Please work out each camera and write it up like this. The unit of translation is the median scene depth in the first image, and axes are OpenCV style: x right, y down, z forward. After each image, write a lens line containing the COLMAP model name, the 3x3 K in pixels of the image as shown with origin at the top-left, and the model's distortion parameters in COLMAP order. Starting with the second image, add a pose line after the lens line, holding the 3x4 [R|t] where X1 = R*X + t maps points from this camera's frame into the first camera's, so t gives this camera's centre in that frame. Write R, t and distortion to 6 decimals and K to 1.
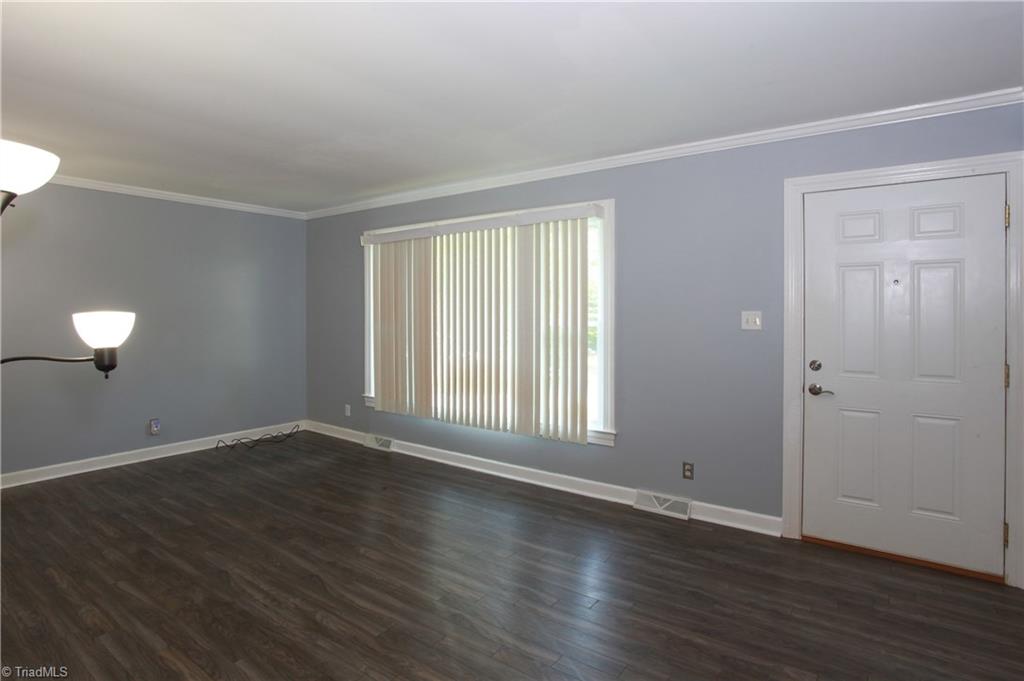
lens RADIAL K [[558.4, 0, 512.0], [0, 558.4, 340.5], [0, 0, 1]] dist [-0.002342, 0.023368]
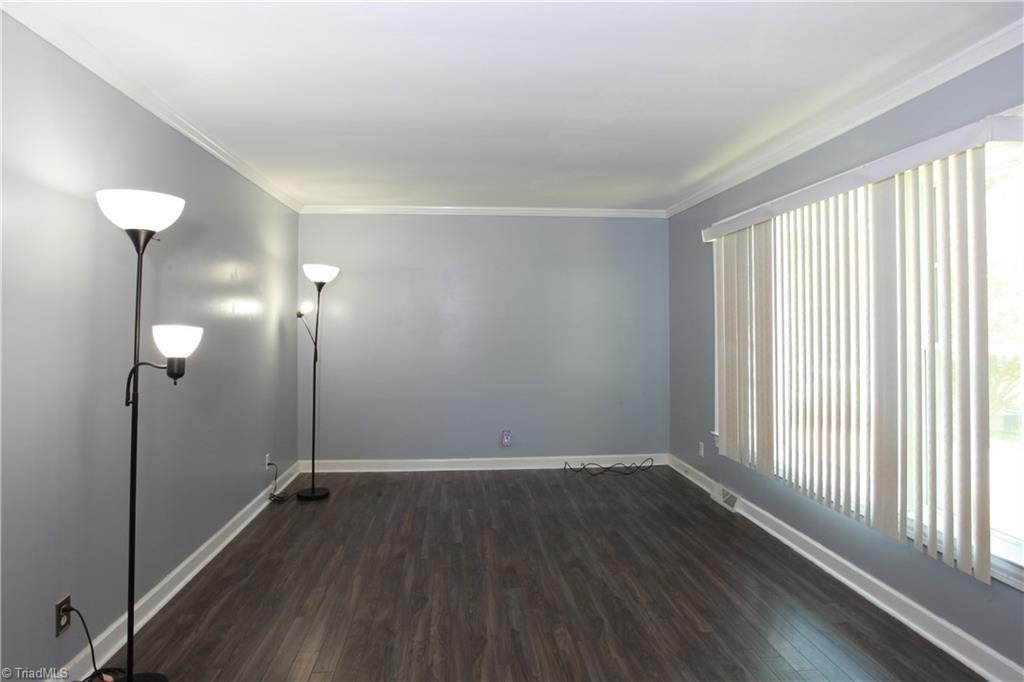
lens RADIAL K [[625.3, 0, 510.6], [0, 625.3, 323.9], [0, 0, 1]] dist [-0.073473, 0.064331]
pose [[0.658593, -0.006846, -0.752469, 0.275006], [-0.034469, 0.998635, -0.039254, -0.012289], [0.751710, 0.051789, 0.657457, 0.295180]]
